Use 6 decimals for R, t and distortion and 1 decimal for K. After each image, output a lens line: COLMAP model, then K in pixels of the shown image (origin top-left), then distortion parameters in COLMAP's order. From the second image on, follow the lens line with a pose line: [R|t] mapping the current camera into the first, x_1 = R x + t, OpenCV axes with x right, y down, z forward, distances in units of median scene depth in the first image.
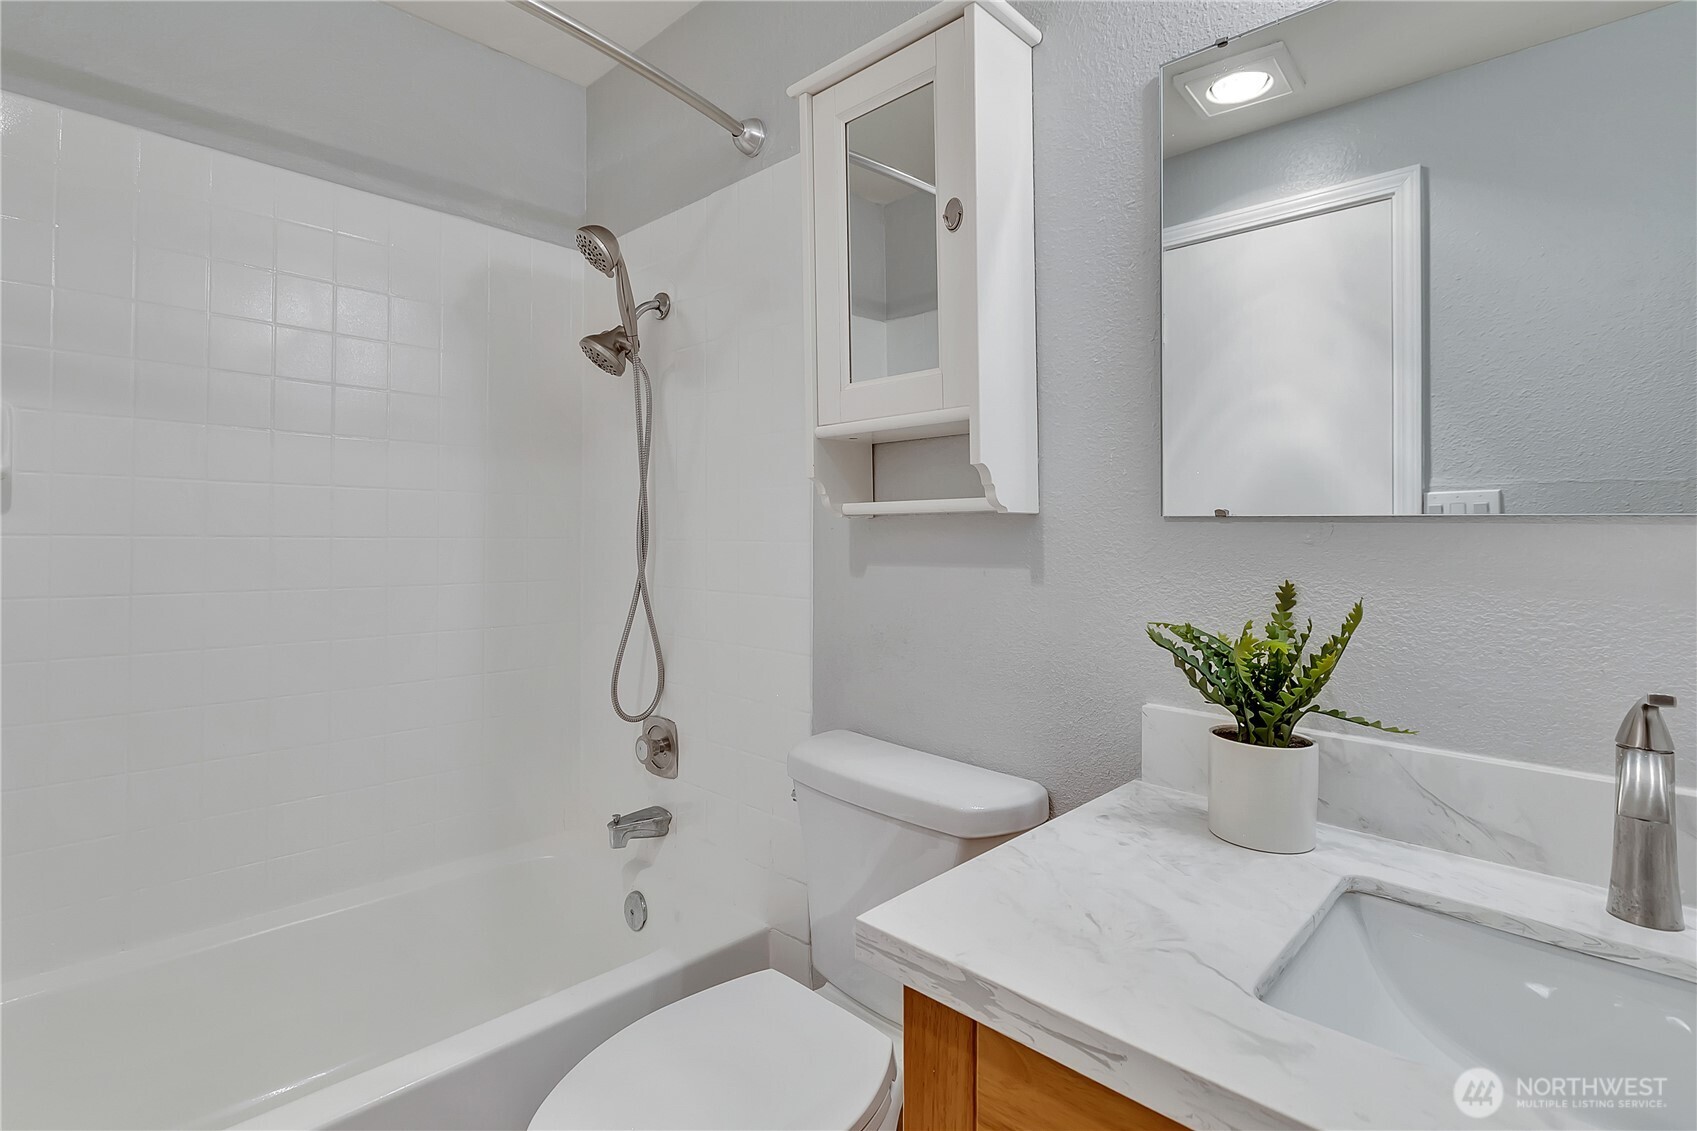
lens RADIAL K [[815.6, 0, 846.9], [0, 815.6, 517.4], [0, 0, 1]] dist [0.000150, -0.000222]
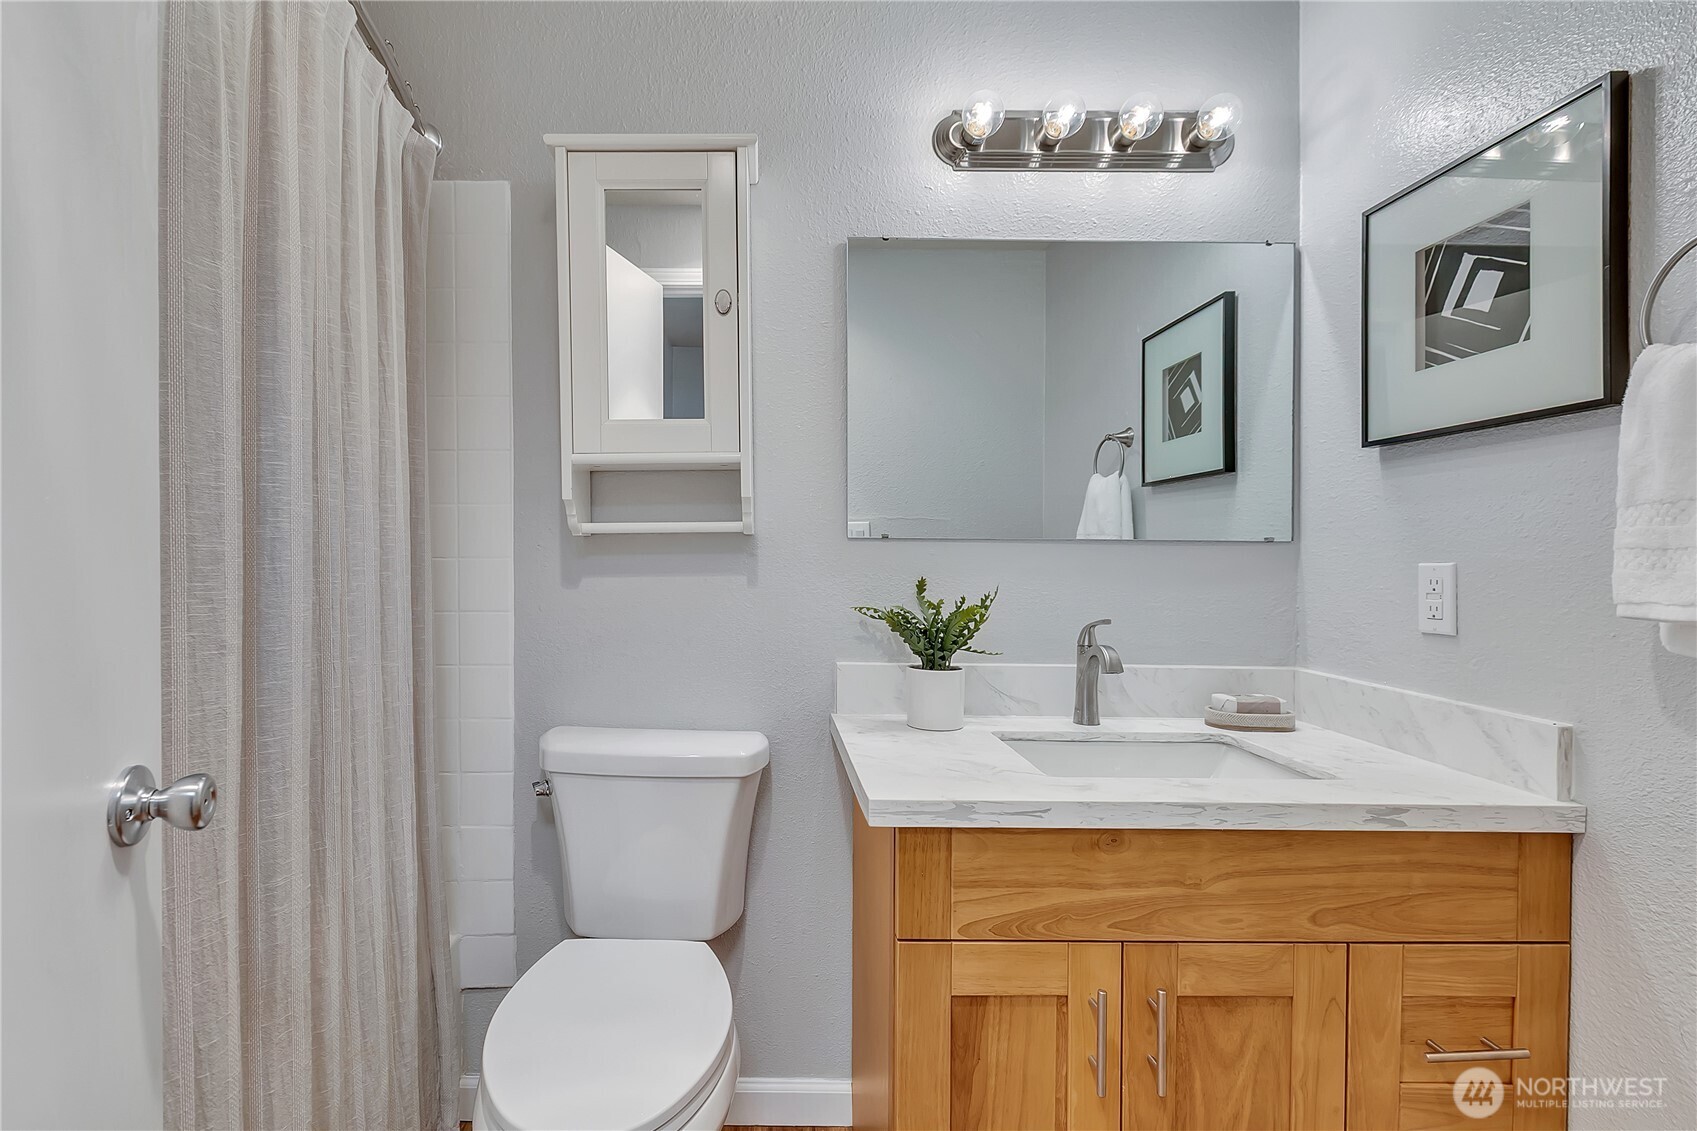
lens RADIAL K [[796.7, 0, 760.2], [0, 796.7, 554.8], [0, 0, 1]] dist [0.001106, 0.000220]
pose [[0.722369, -0.006535, 0.691477, -0.829499], [-0.011061, 0.999718, 0.021004, 0.001448], [-0.691420, -0.022821, 0.722093, 0.049436]]
